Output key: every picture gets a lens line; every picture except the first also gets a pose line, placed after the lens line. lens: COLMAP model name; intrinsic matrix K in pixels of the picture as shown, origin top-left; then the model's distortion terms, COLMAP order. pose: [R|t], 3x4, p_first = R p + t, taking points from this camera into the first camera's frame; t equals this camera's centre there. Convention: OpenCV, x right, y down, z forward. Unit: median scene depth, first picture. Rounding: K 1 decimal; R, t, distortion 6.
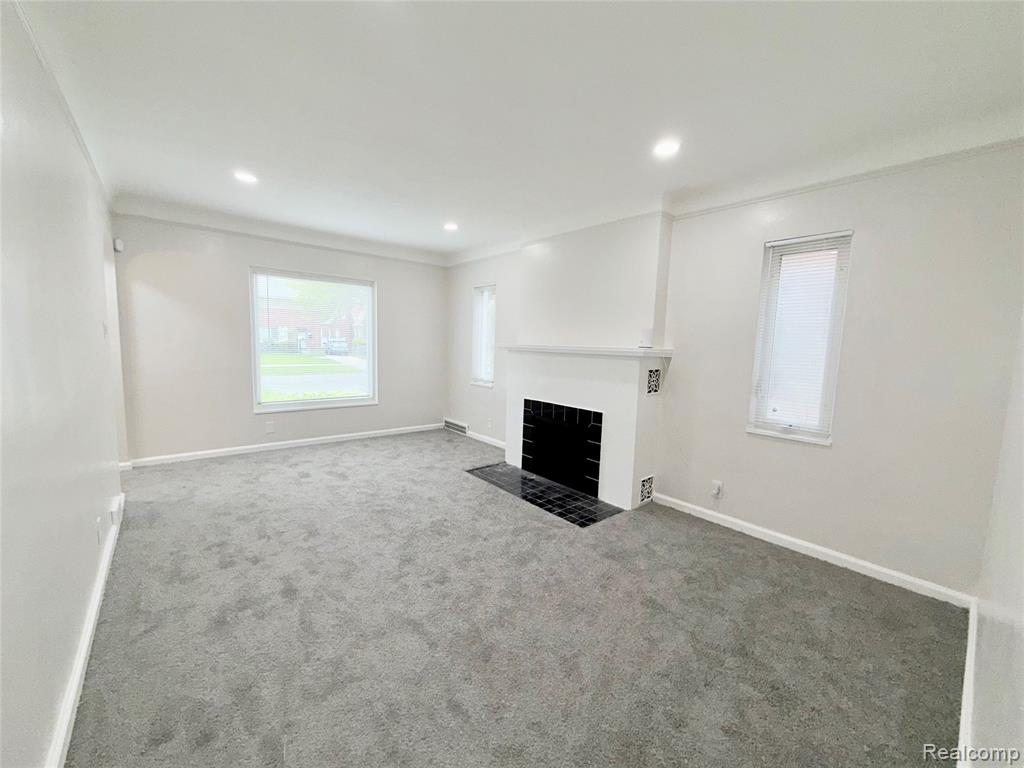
lens RADIAL K [[407.0, 0, 515.1], [0, 407.0, 386.7], [0, 0, 1]] dist [0.004002, 0.000266]
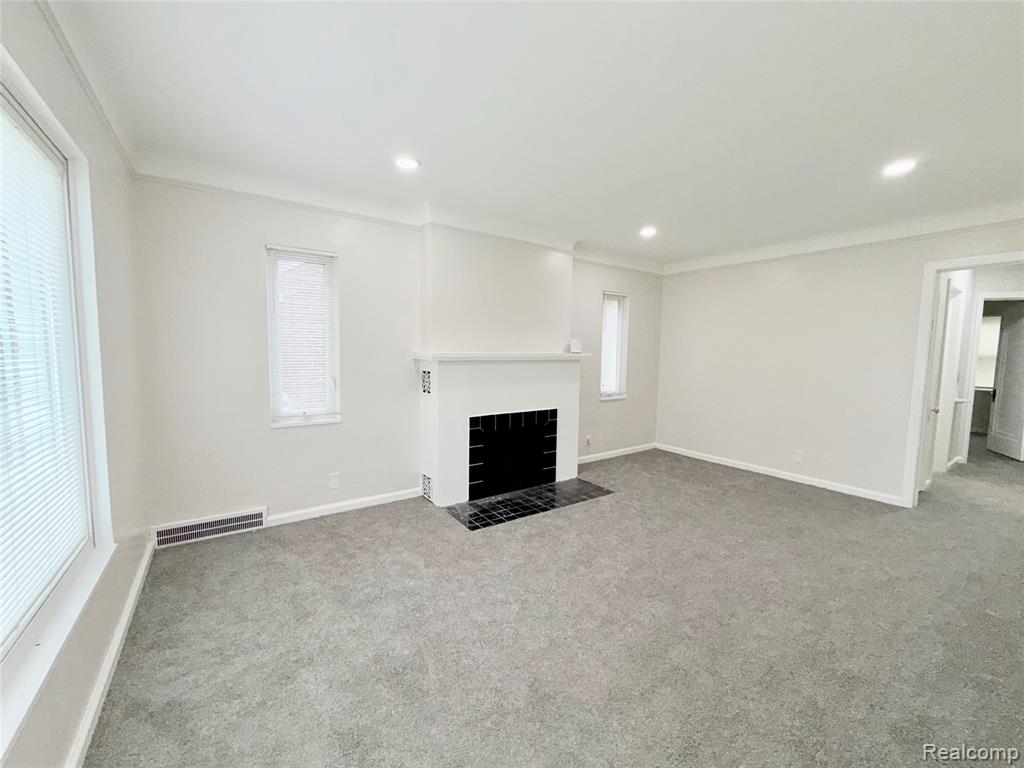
lens RADIAL K [[407.0, 0, 518.0], [0, 407.0, 380.3], [0, 0, 1]] dist [0.004002, 0.000266]
pose [[0.087171, -0.111191, 0.989969, -0.895278], [0.088621, 0.990677, 0.103467, -0.140781], [-0.992244, 0.078713, 0.096212, 0.921921]]
